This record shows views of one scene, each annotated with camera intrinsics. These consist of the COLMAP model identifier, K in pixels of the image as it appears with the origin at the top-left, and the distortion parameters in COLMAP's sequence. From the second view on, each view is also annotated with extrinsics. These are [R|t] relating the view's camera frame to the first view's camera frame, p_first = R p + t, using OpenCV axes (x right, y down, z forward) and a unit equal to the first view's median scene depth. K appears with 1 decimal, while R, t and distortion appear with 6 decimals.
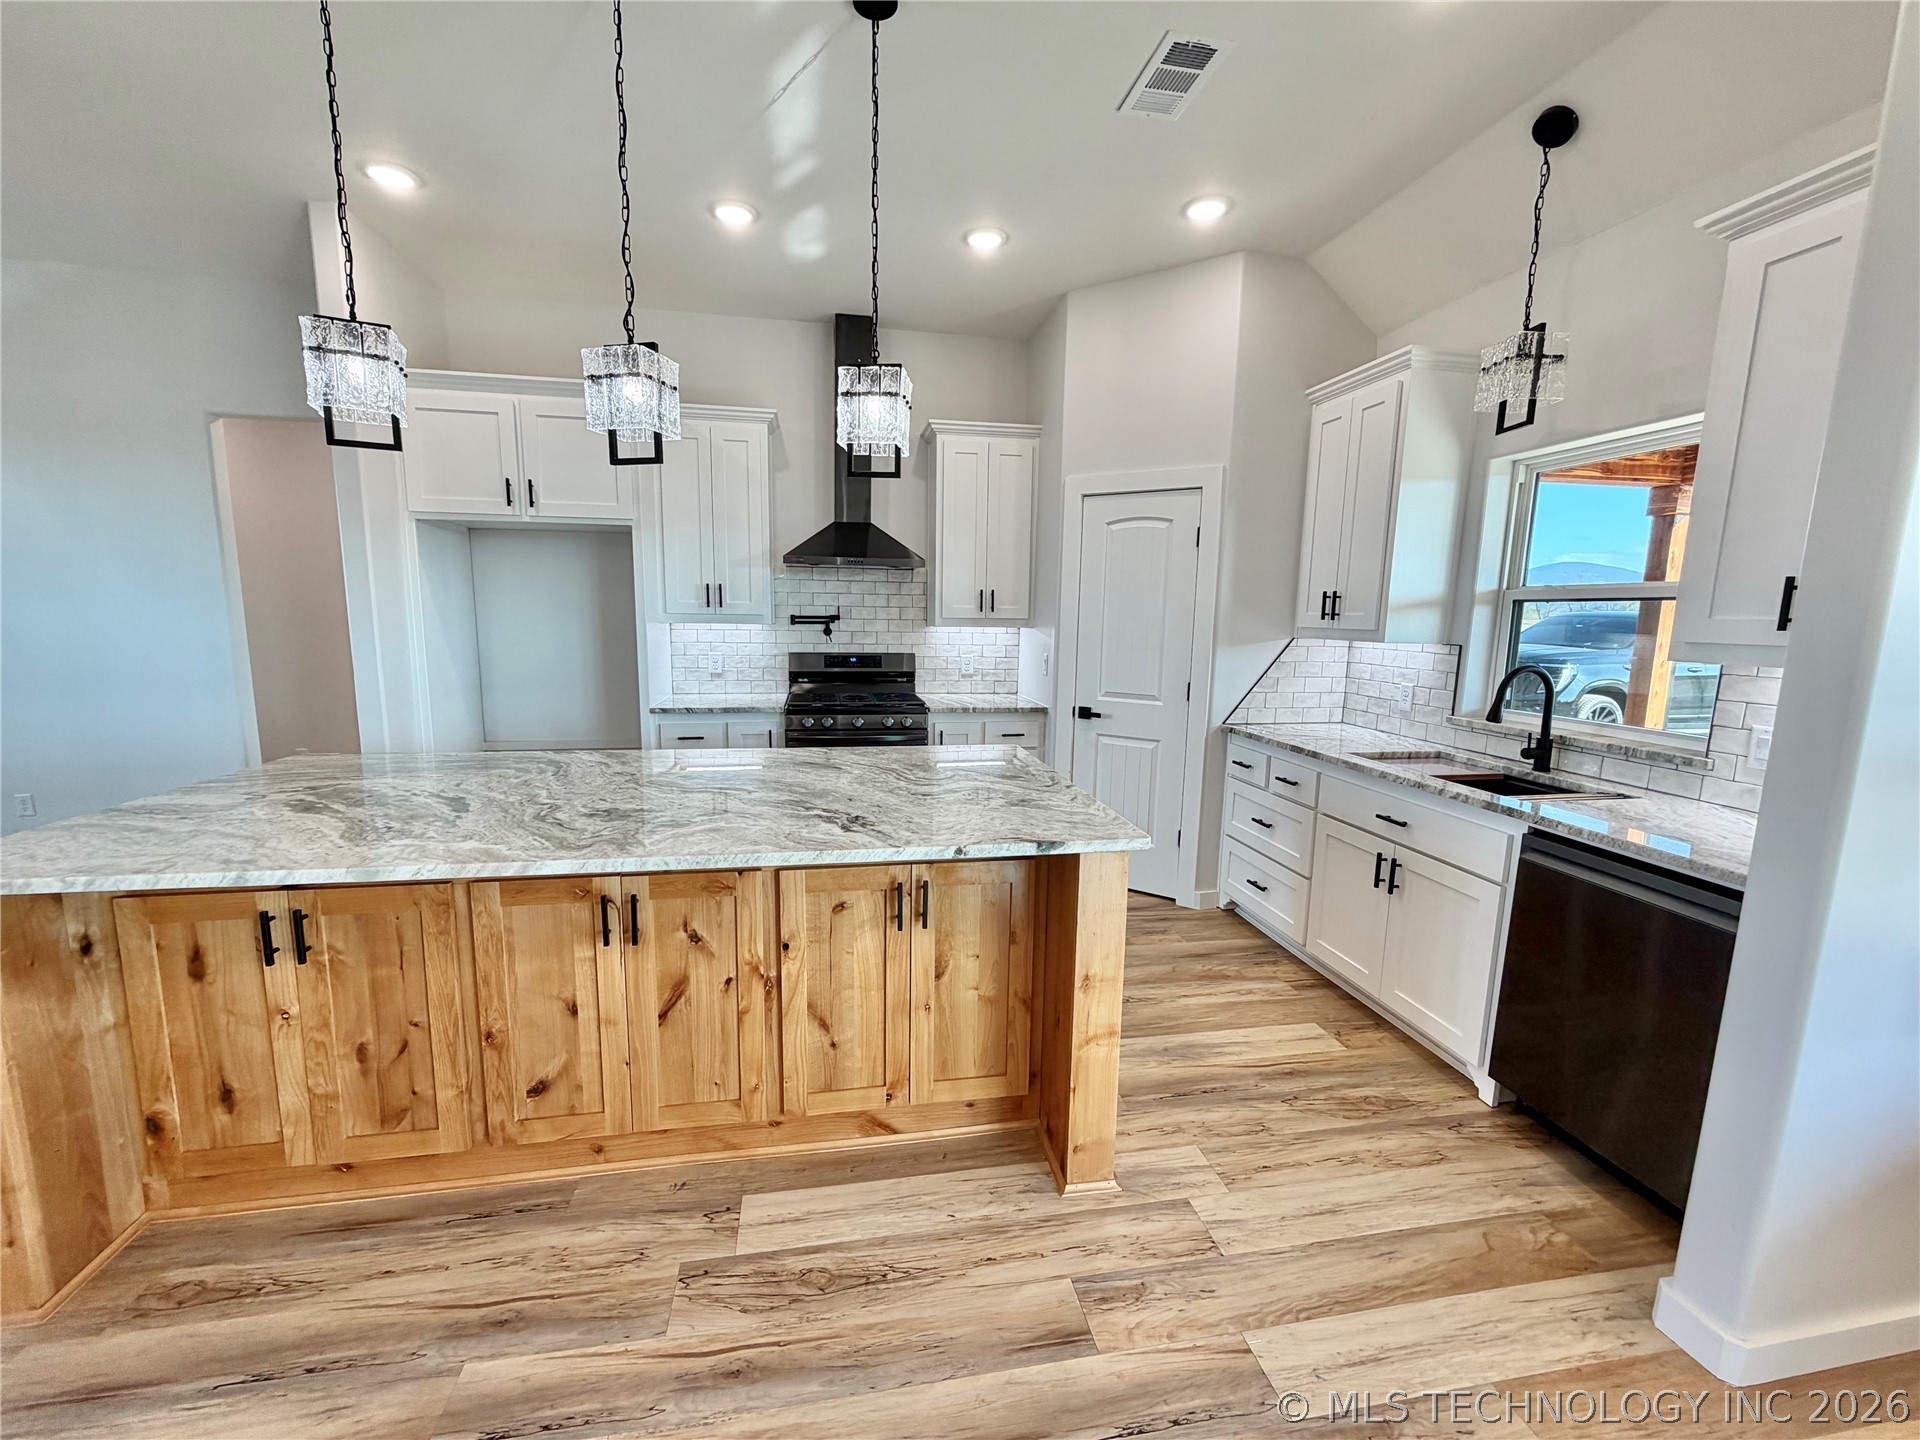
lens RADIAL K [[764.6, 0, 953.4], [0, 764.6, 721.9], [0, 0, 1]] dist [-0.000482, -0.000043]
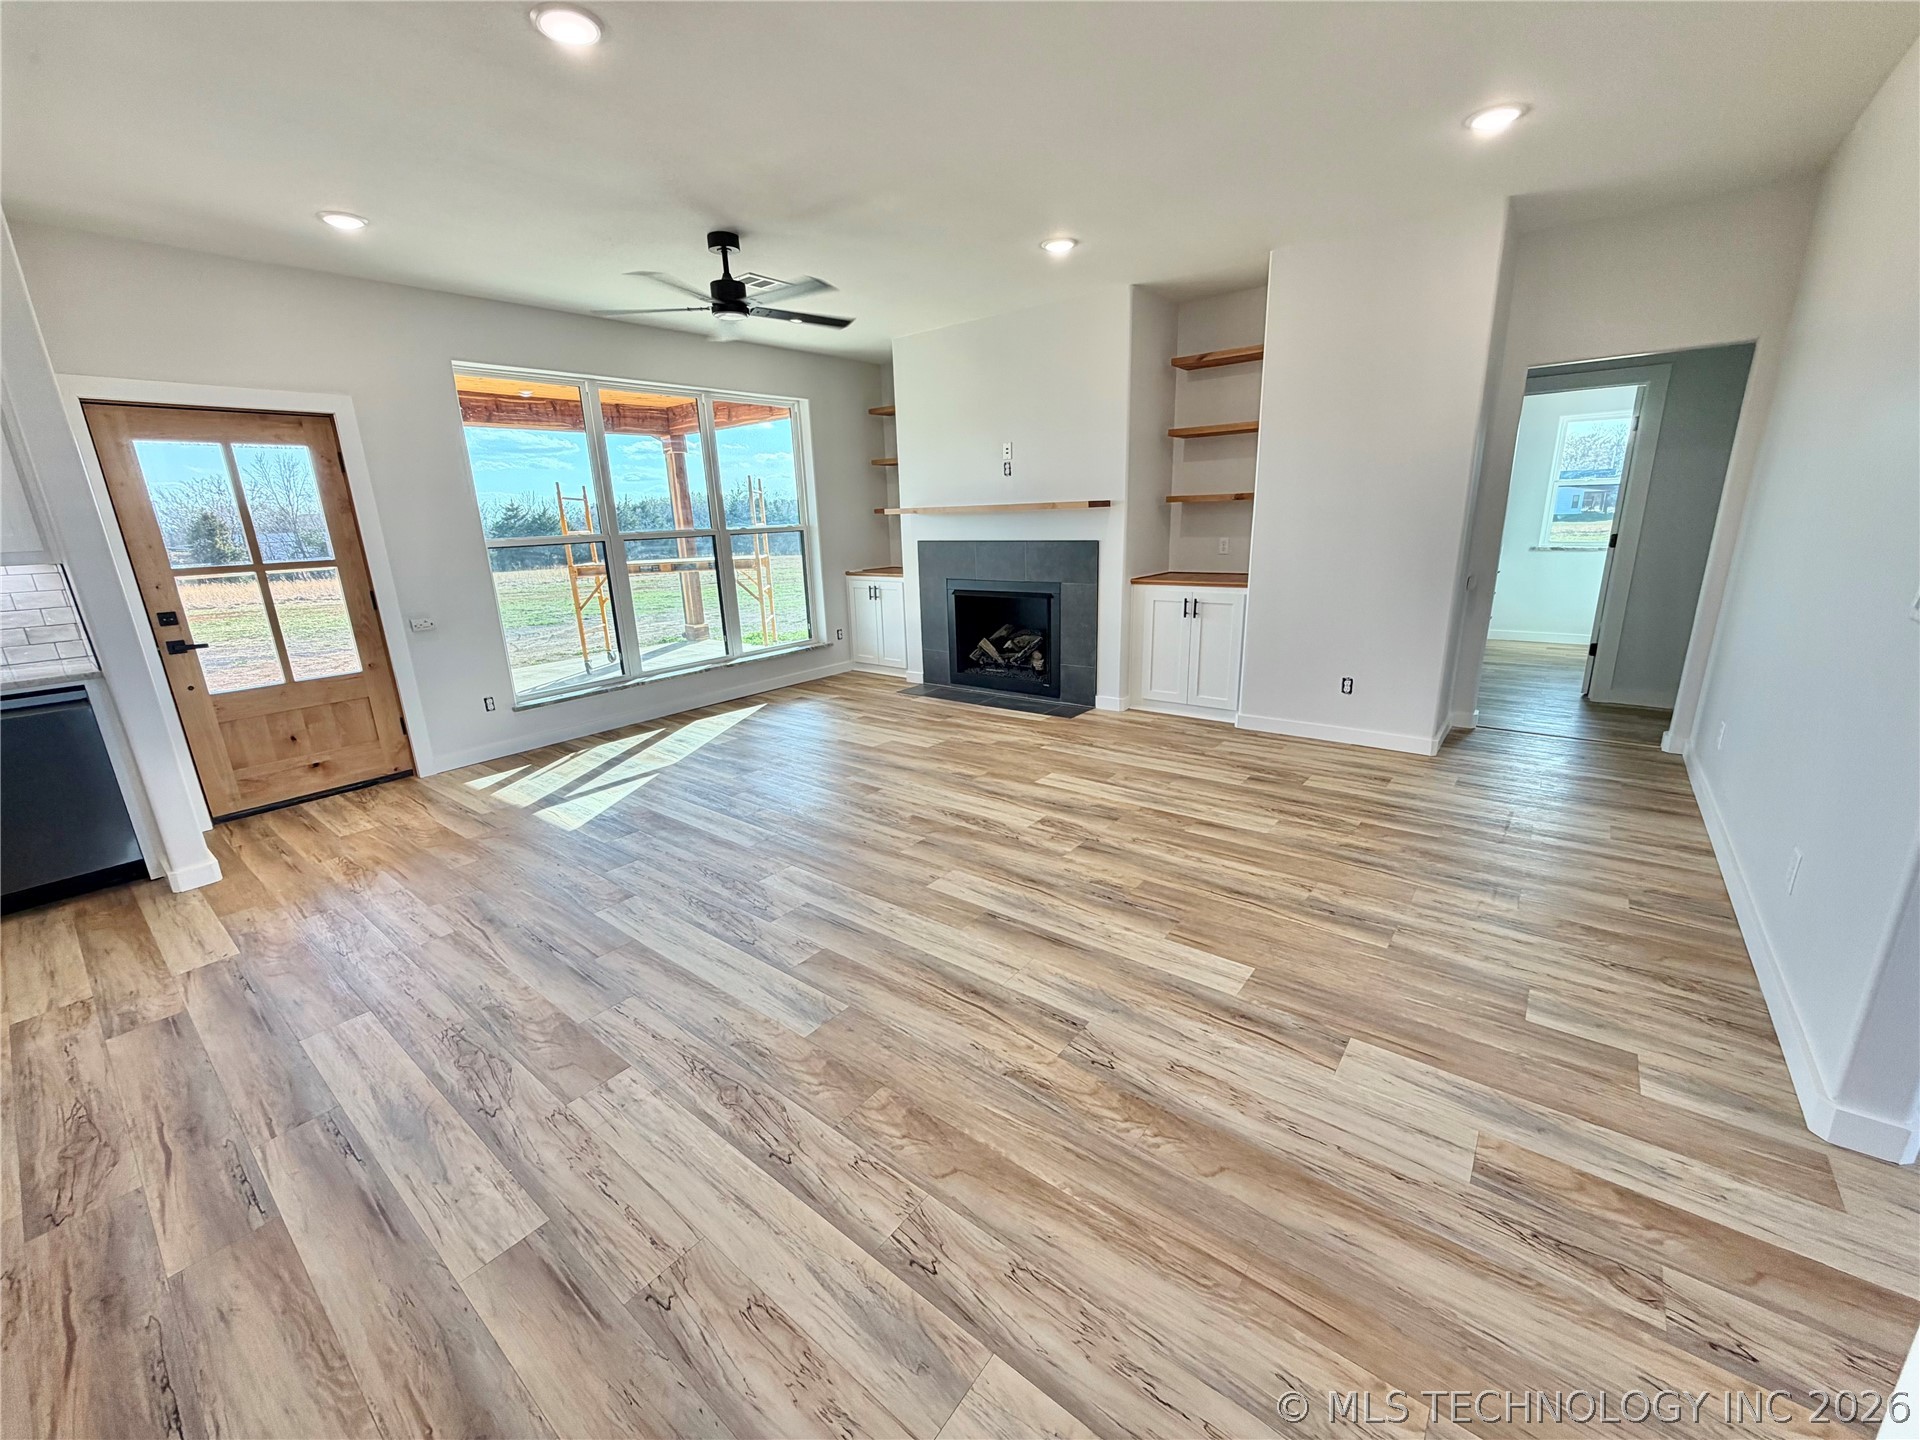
lens RADIAL K [[764.6, 0, 953.5], [0, 764.6, 721.1], [0, 0, 1]] dist [-0.000482, -0.000043]
pose [[-0.657960, -0.193354, 0.727807, -1.278572], [0.133793, 0.921085, 0.365653, -0.063697], [-0.741073, 0.337960, -0.580167, 0.361219]]
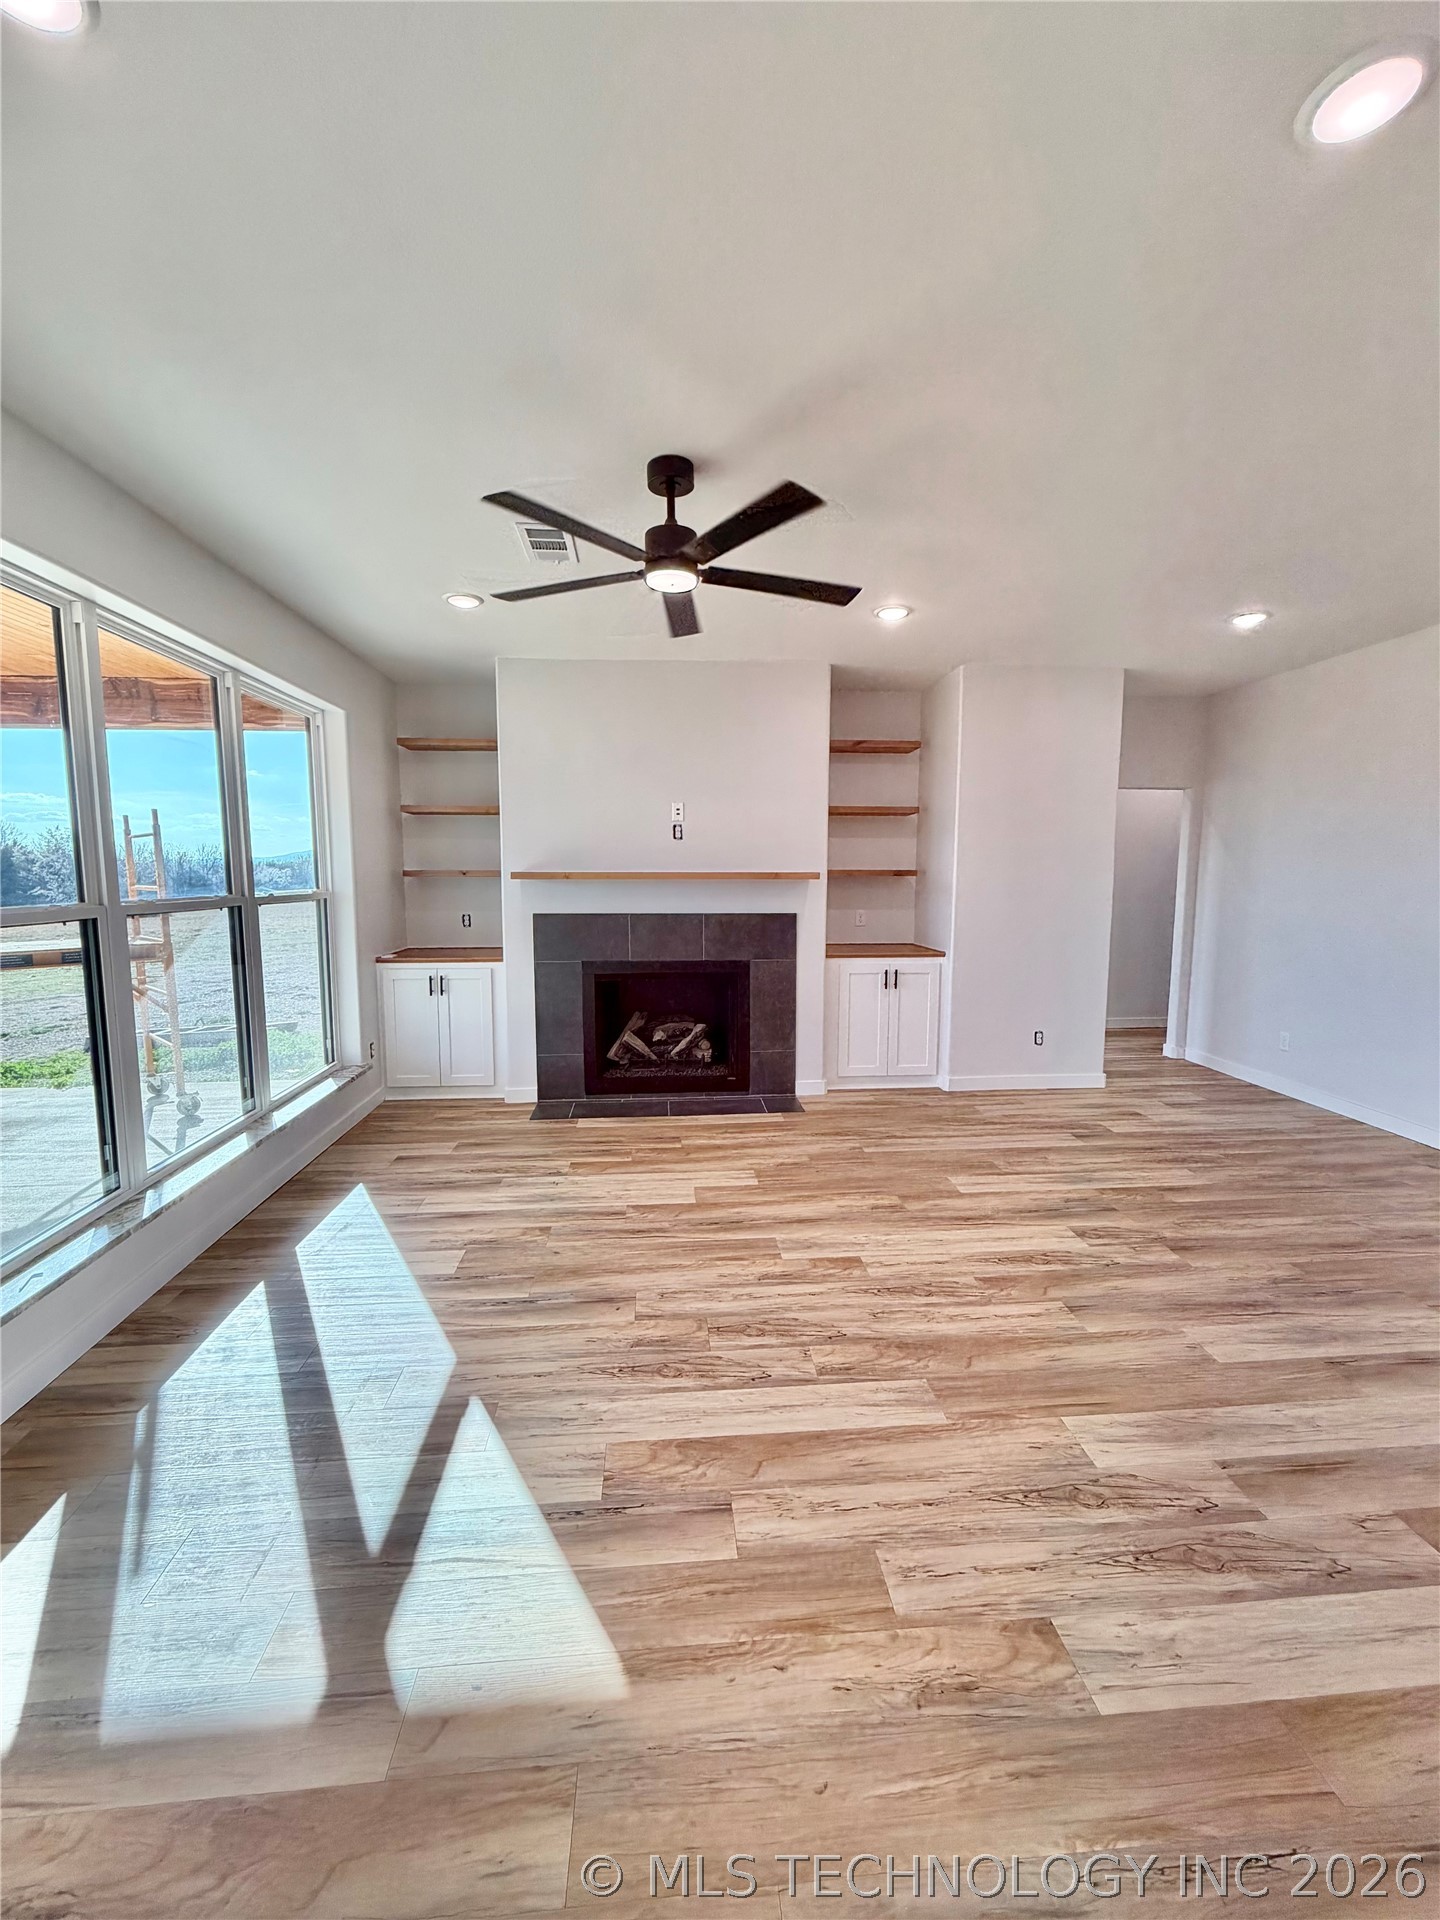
lens RADIAL K [[764.6, 0, 720.8], [0, 764.6, 950.5], [0, 0, 1]] dist [-0.000482, -0.000043]
pose [[-0.995200, -0.026957, 0.094081, 0.256285], [-0.002622, 0.968316, 0.249715, -0.097784], [-0.097831, 0.248270, -0.963738, 0.628464]]
